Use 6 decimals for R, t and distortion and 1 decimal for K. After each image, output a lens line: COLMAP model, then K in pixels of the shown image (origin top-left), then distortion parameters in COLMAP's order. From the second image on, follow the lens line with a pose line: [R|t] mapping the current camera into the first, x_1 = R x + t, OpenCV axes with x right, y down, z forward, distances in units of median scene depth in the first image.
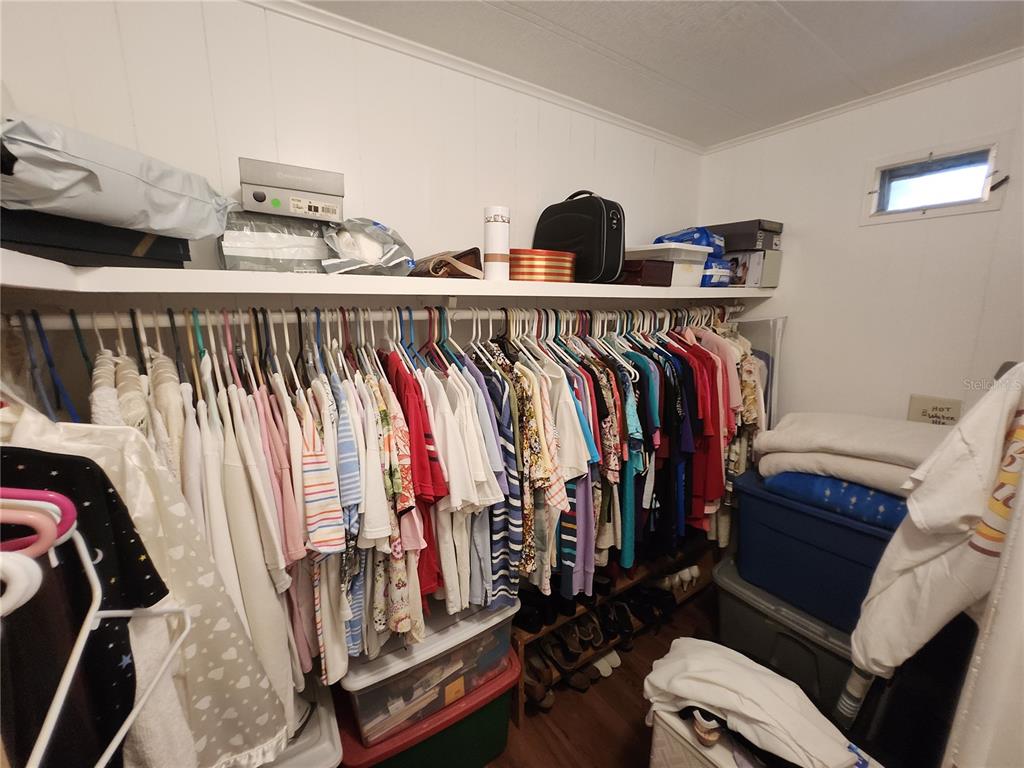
lens RADIAL K [[410.8, 0, 512.0], [0, 410.8, 384.0], [0, 0, 1]] dist [-0.019333, 0.000297]
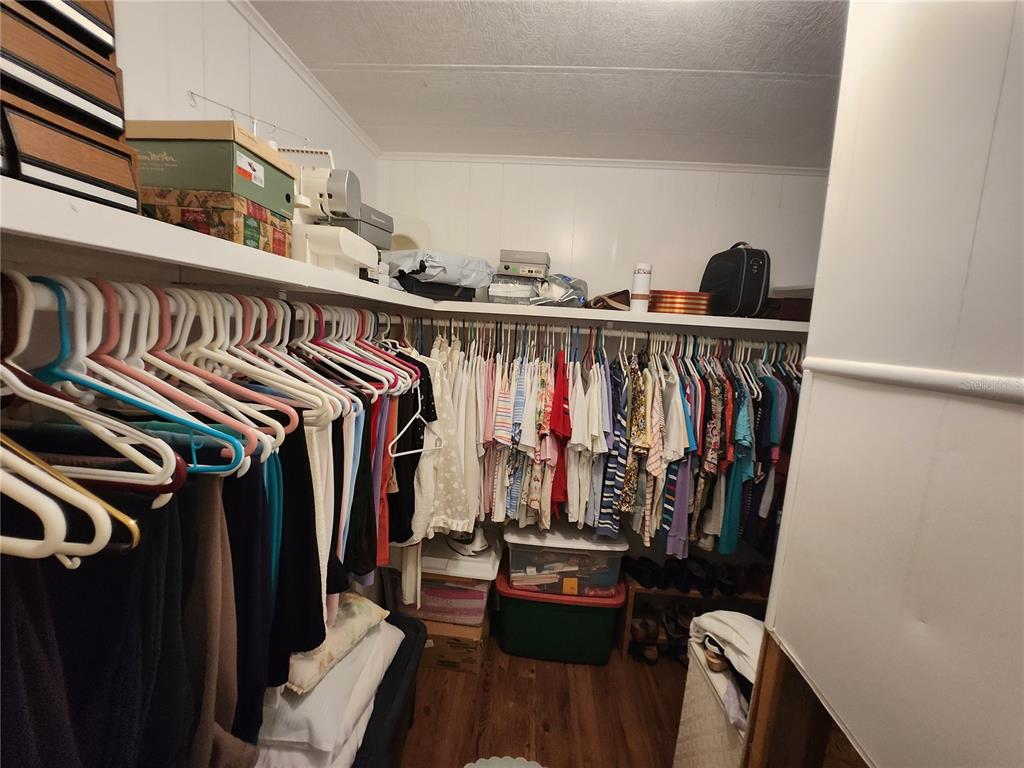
lens RADIAL K [[410.8, 0, 512.0], [0, 410.8, 384.0], [0, 0, 1]] dist [-0.019333, 0.000297]
pose [[0.797668, 0.131709, -0.588539, 0.546953], [-0.172352, 0.984947, -0.013174, 0.110739], [0.577945, 0.111944, 0.808361, -0.465197]]
